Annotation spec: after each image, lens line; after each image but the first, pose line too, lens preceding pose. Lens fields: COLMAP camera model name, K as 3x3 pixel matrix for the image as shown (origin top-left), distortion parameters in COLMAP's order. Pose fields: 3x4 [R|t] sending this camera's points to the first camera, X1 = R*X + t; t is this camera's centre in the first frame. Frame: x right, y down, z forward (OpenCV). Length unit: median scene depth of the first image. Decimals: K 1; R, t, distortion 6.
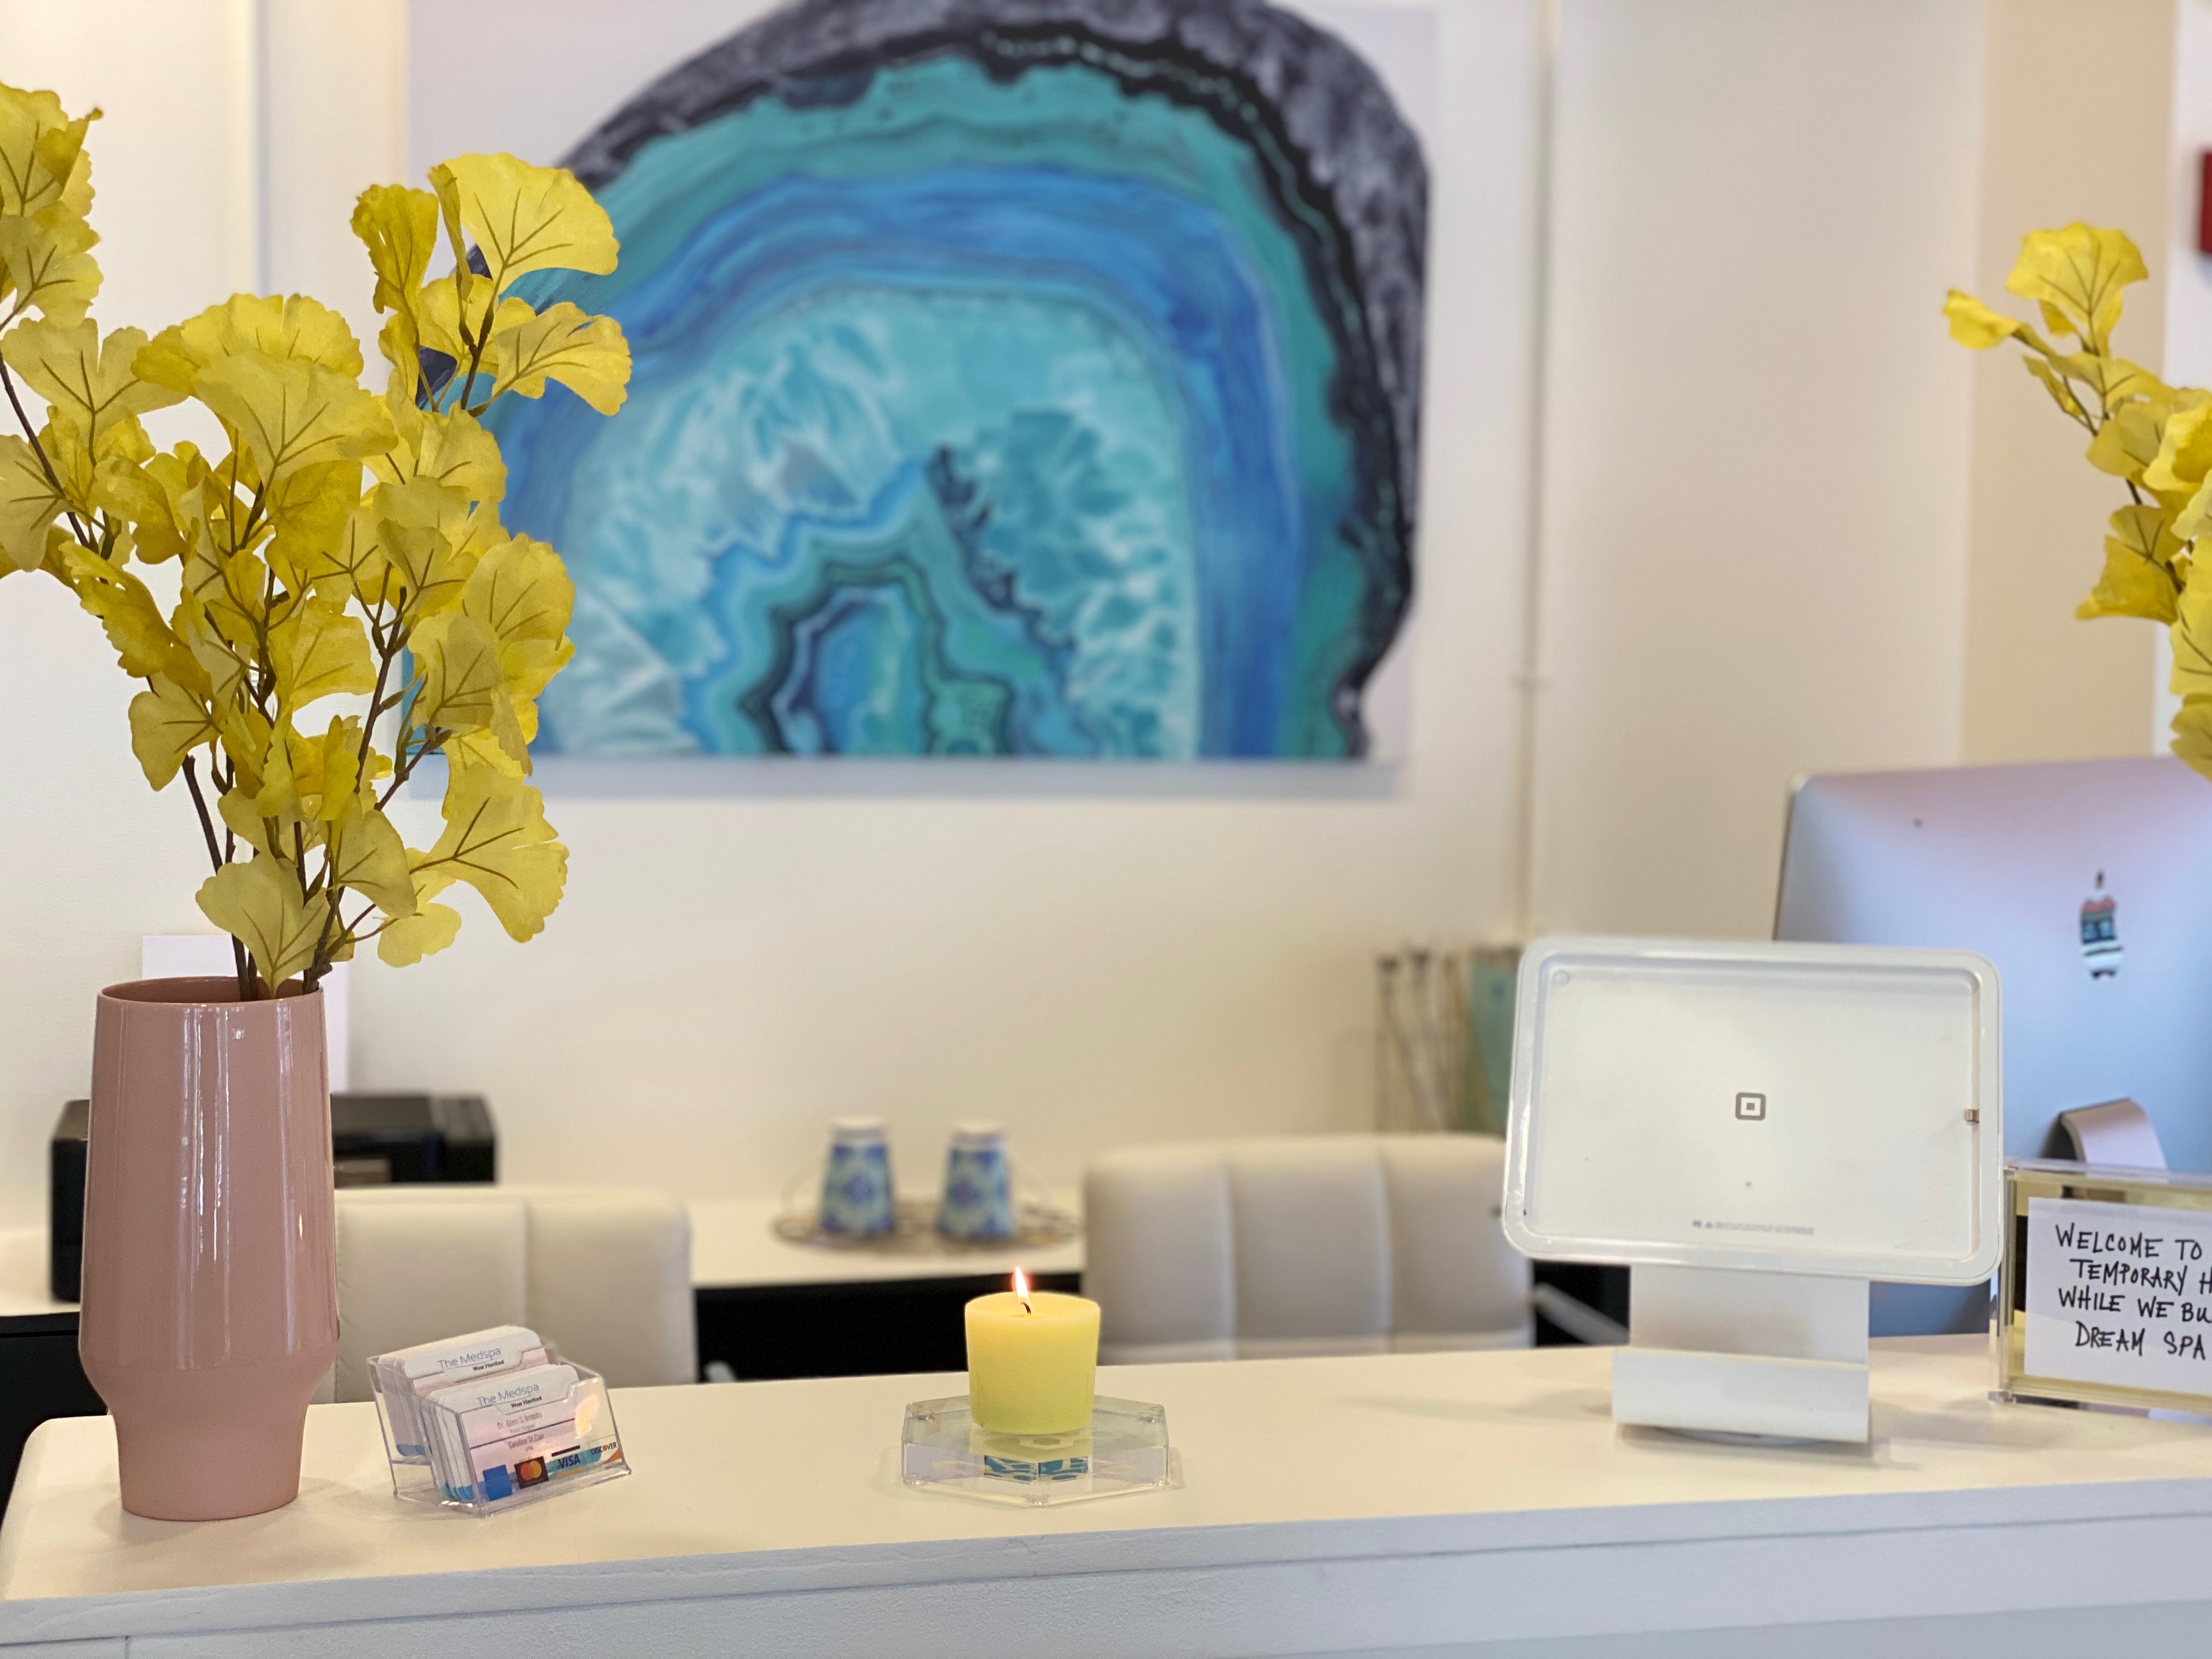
lens RADIAL K [[3389.3, 0, 1103.0], [0, 3389.3, 831.0], [0, 0, 1]] dist [0.025278, 0.000000]
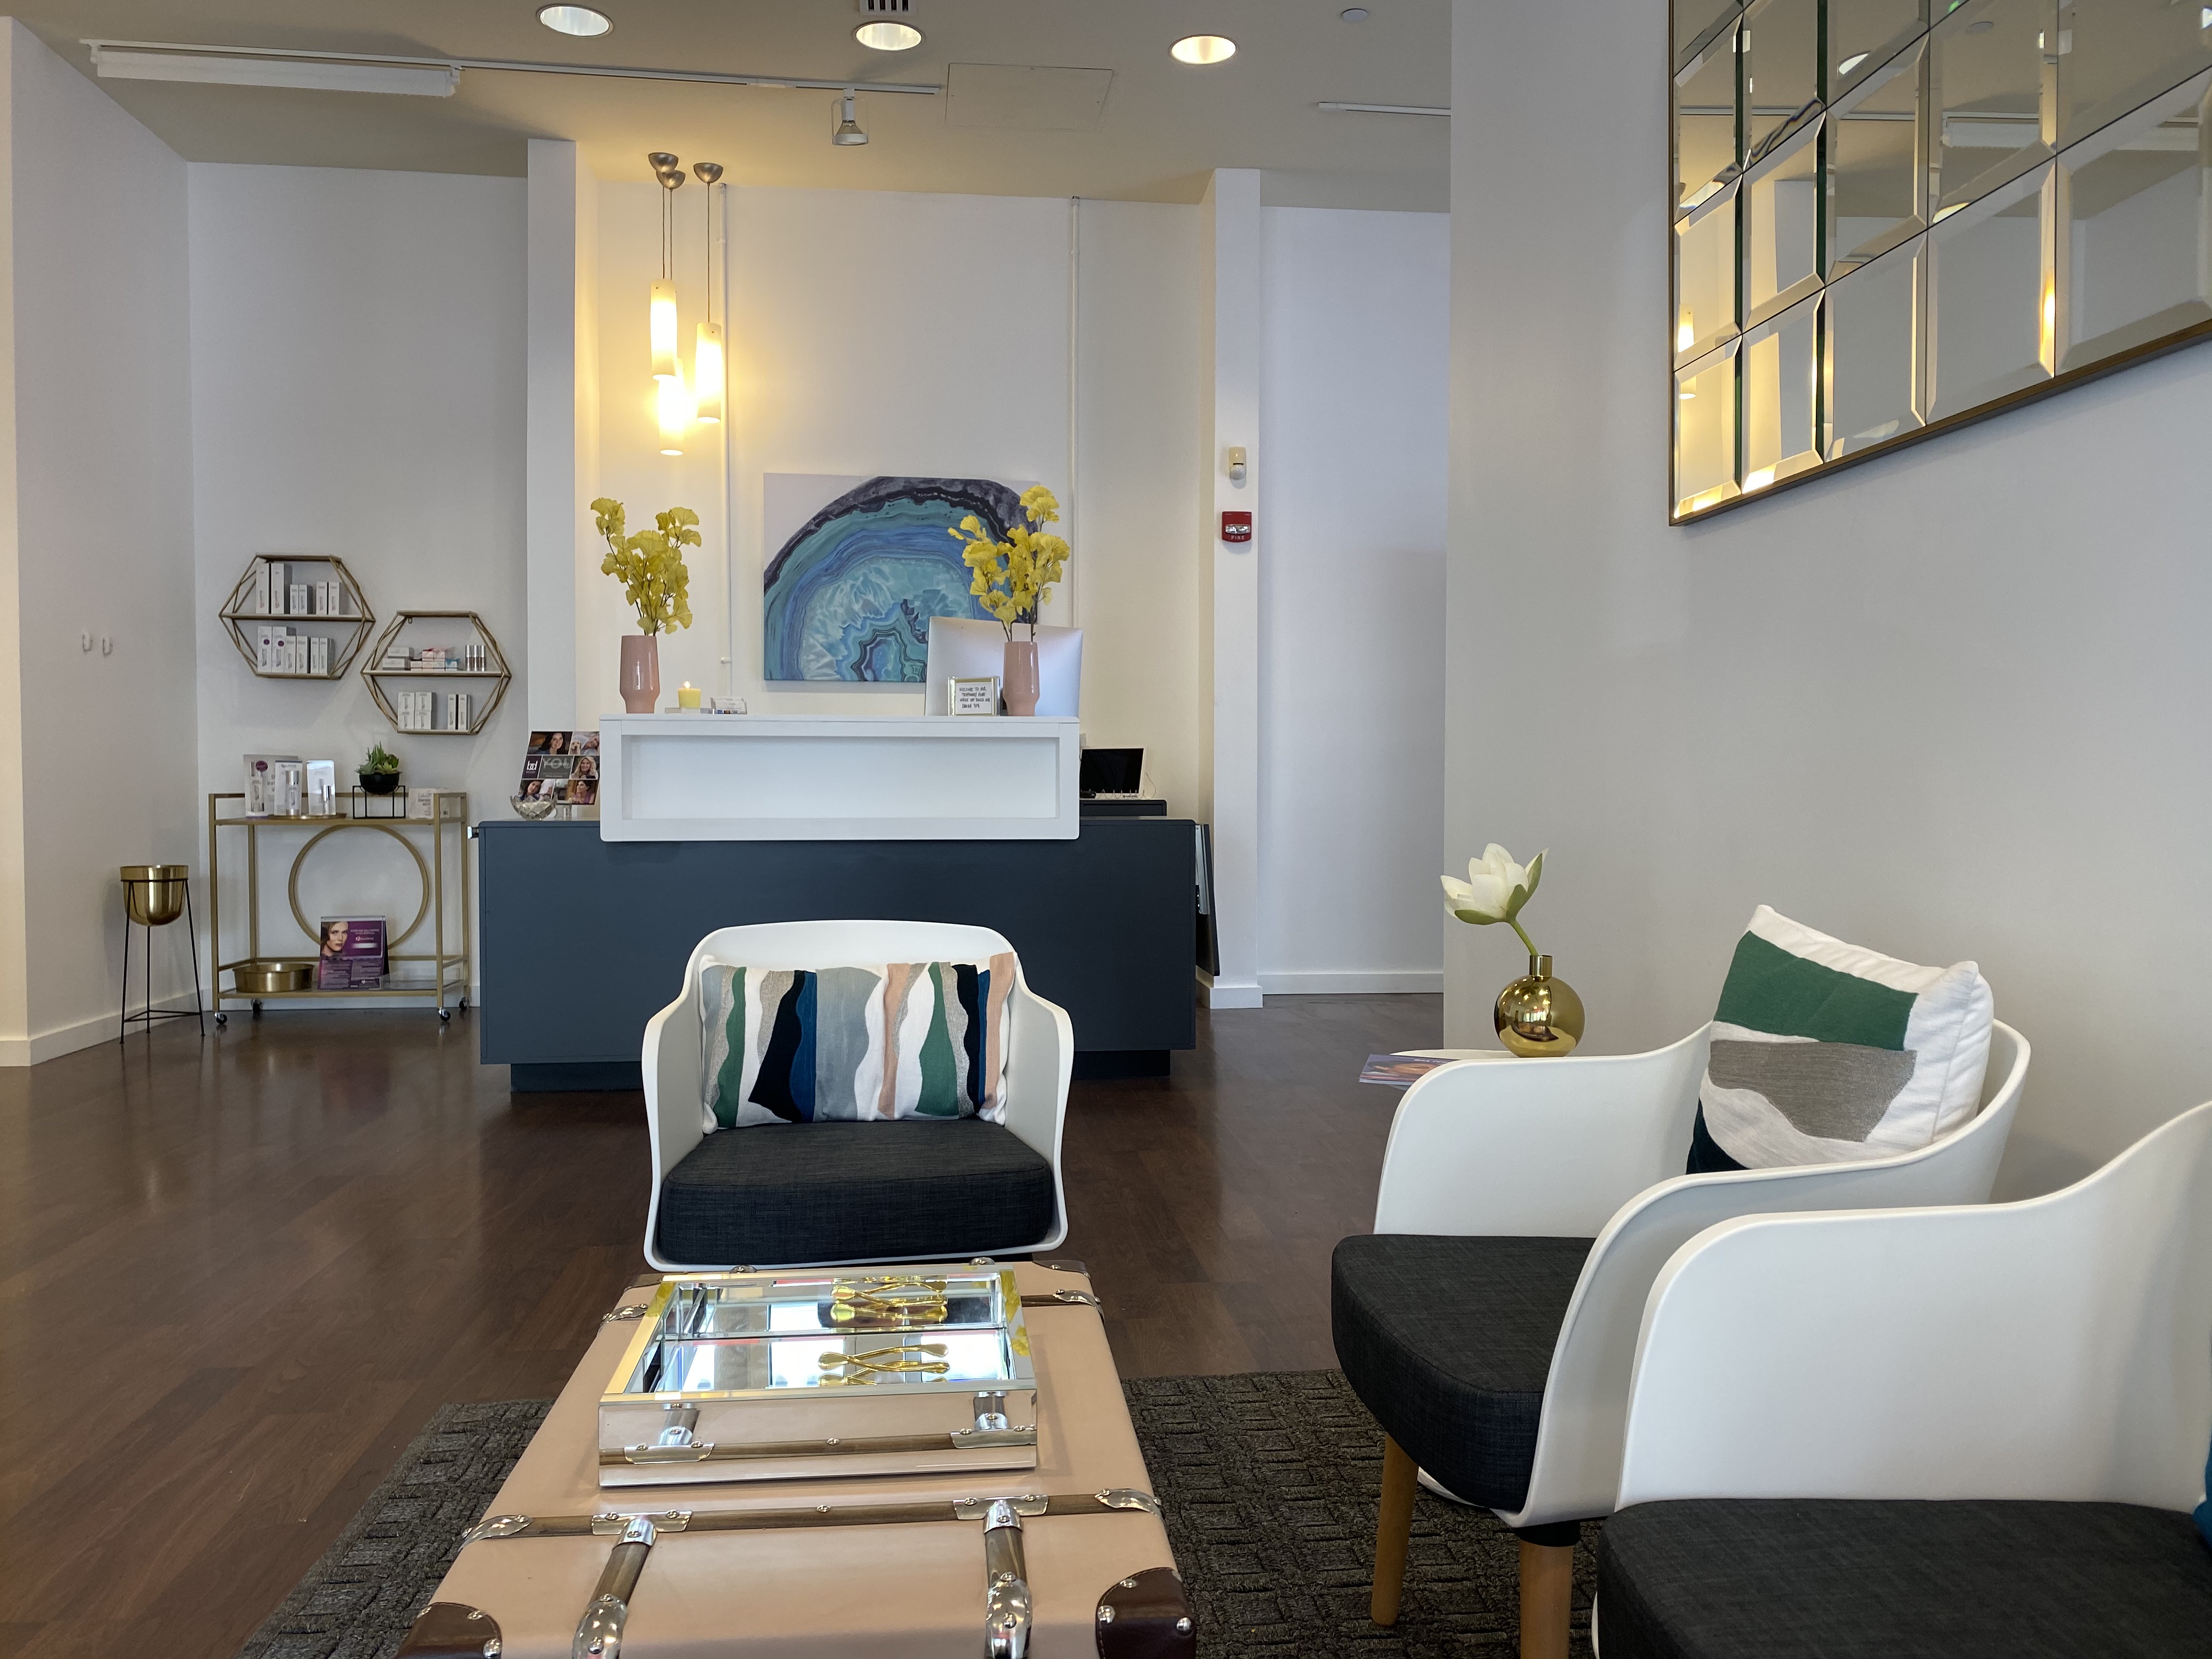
lens RADIAL K [[1664.8, 0, 1111.0], [0, 1664.8, 823.5], [0, 0, 1]] dist [-0.000450, -0.000044]
pose [[0.992721, -0.007689, -0.120195, 0.408947], [0.002899, 0.999196, -0.039974, 0.215256], [0.120406, 0.039335, 0.991945, -0.822866]]
